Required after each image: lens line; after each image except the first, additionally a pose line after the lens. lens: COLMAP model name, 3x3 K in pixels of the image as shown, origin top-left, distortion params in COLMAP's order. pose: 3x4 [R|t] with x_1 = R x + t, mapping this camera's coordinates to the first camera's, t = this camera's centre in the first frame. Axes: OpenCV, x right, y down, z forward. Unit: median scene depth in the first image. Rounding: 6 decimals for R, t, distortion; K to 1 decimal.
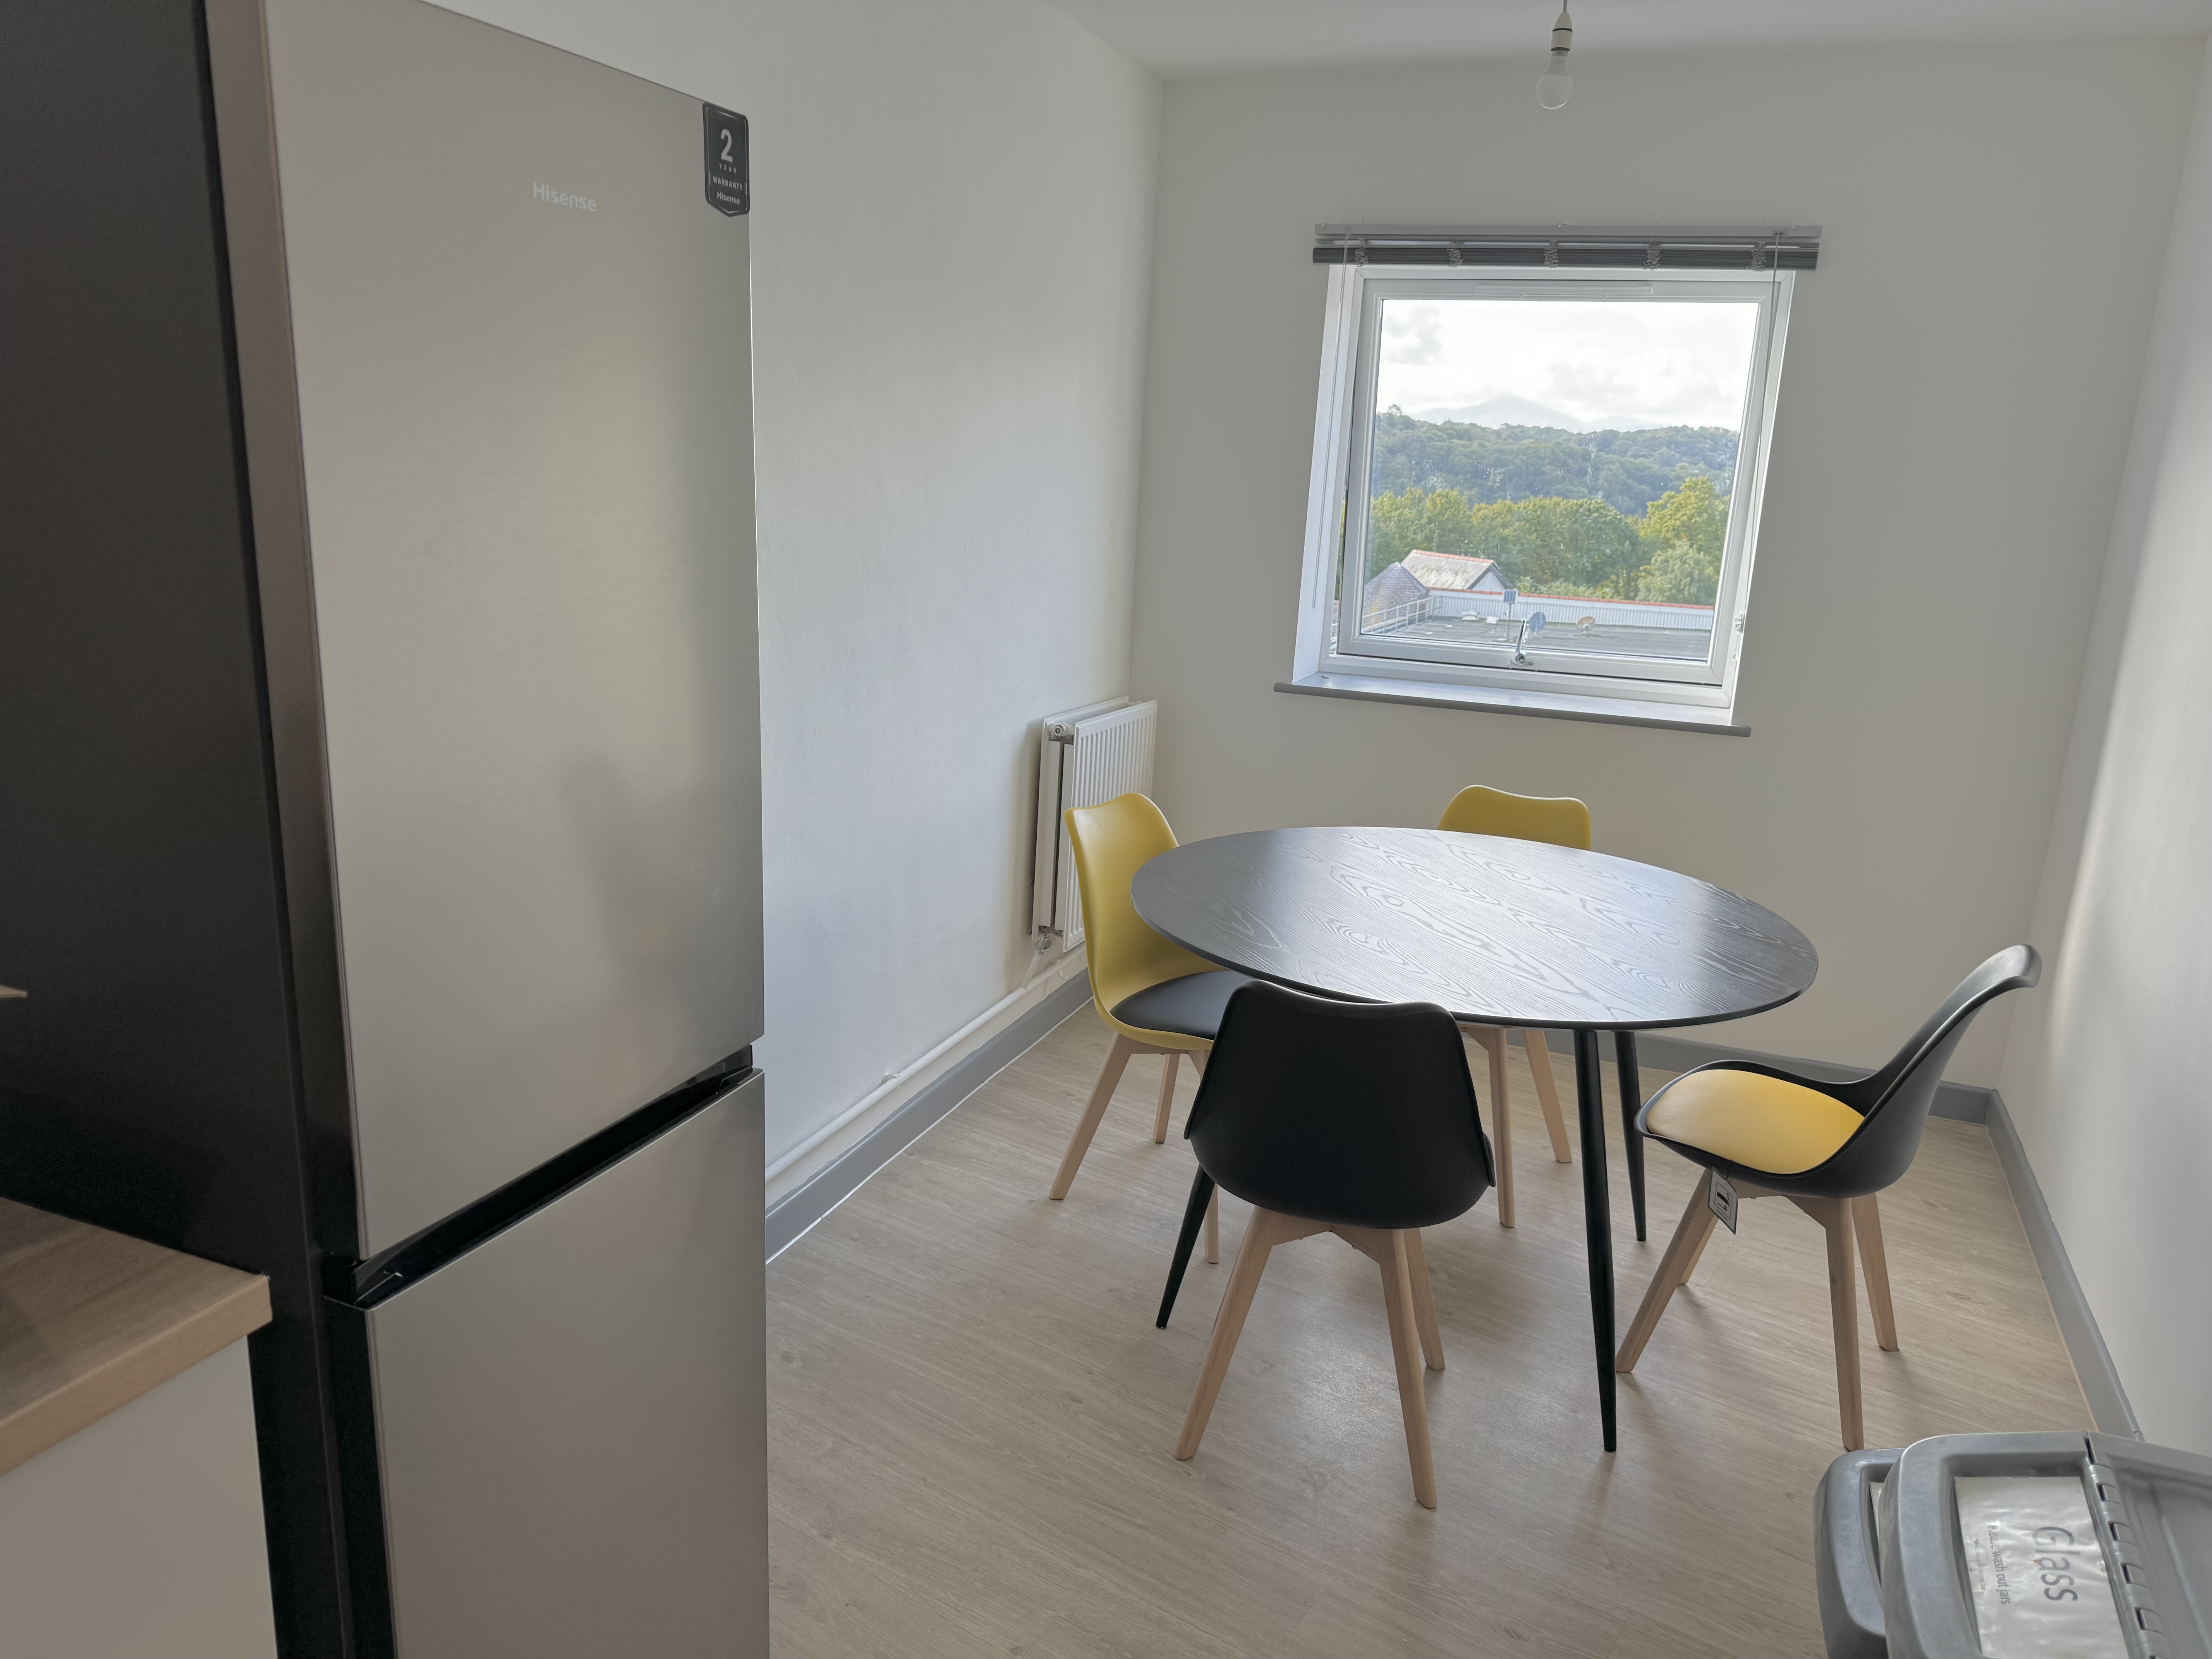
lens RADIAL K [[1554.7, 0, 1072.0], [0, 1554.7, 833.5], [0, 0, 1]] dist [0.086566, -0.209816]
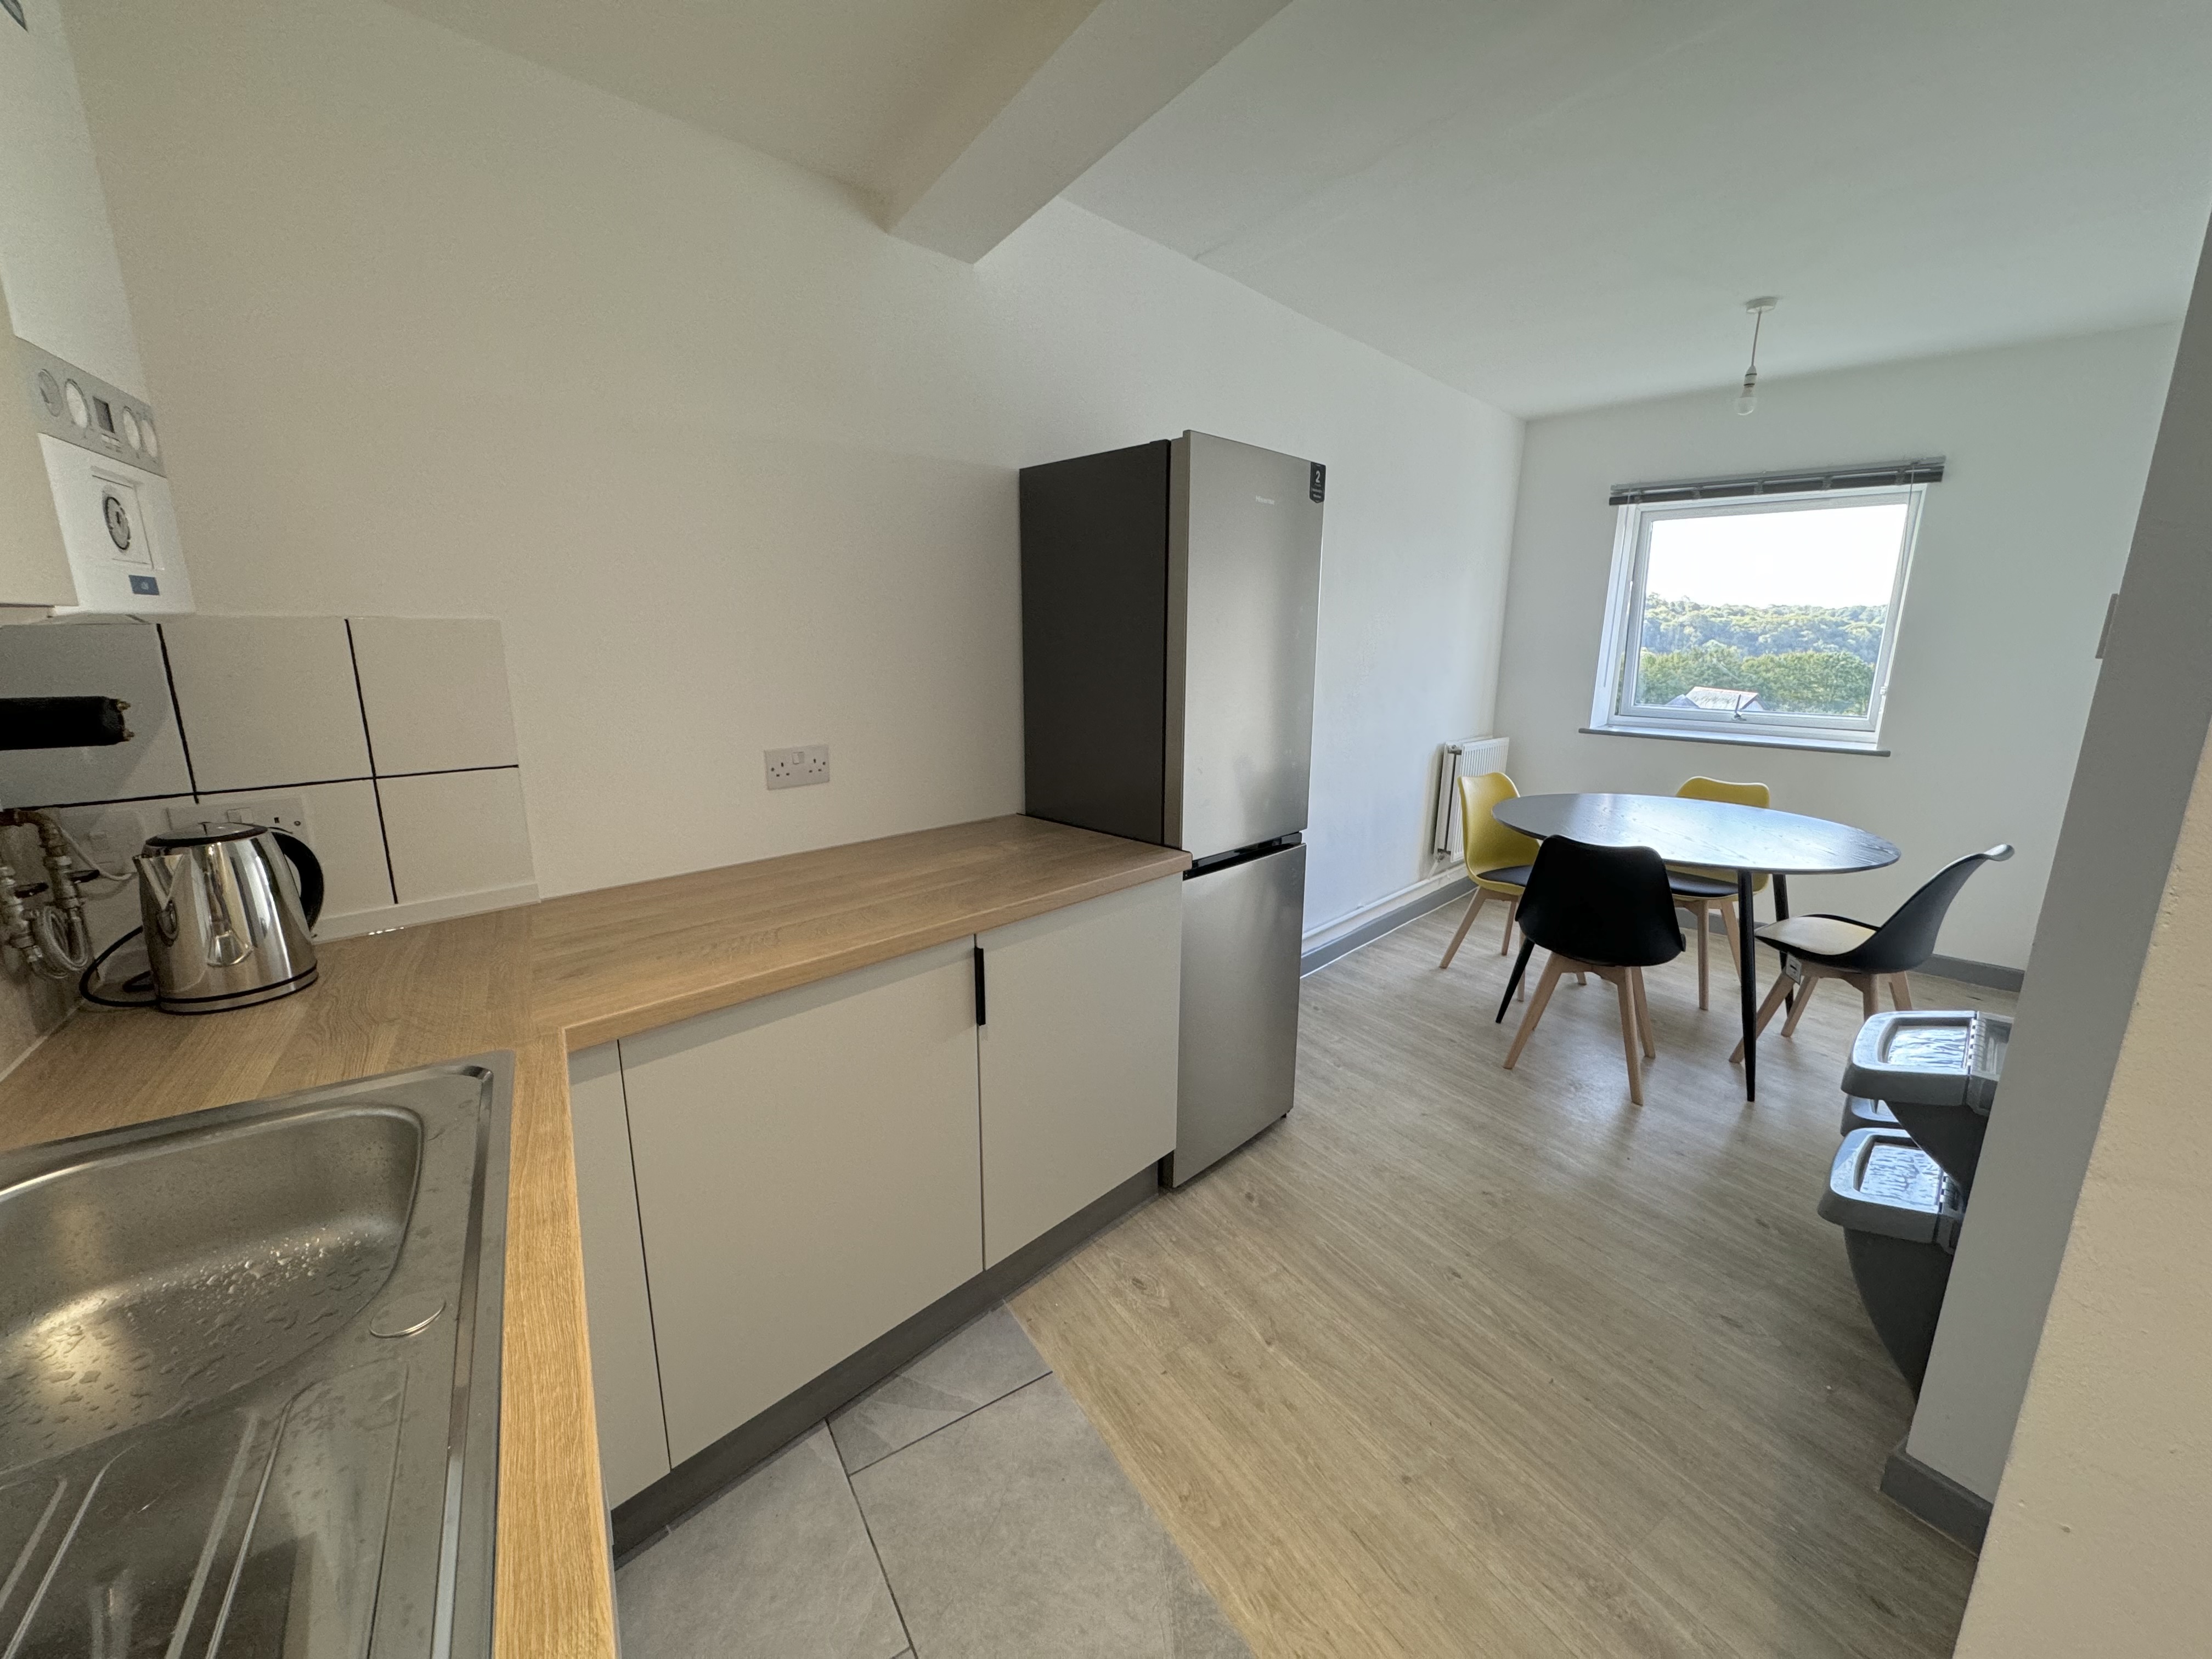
lens RADIAL K [[882.1, 0, 1097.5], [0, 882.1, 824.2], [0, 0, 1]] dist [-0.000269, 0.000227]
pose [[0.928195, 0.043450, -0.369548, -0.010773], [-0.055873, 0.998174, -0.022975, 0.084498], [0.367875, 0.041973, 0.928927, -0.213836]]
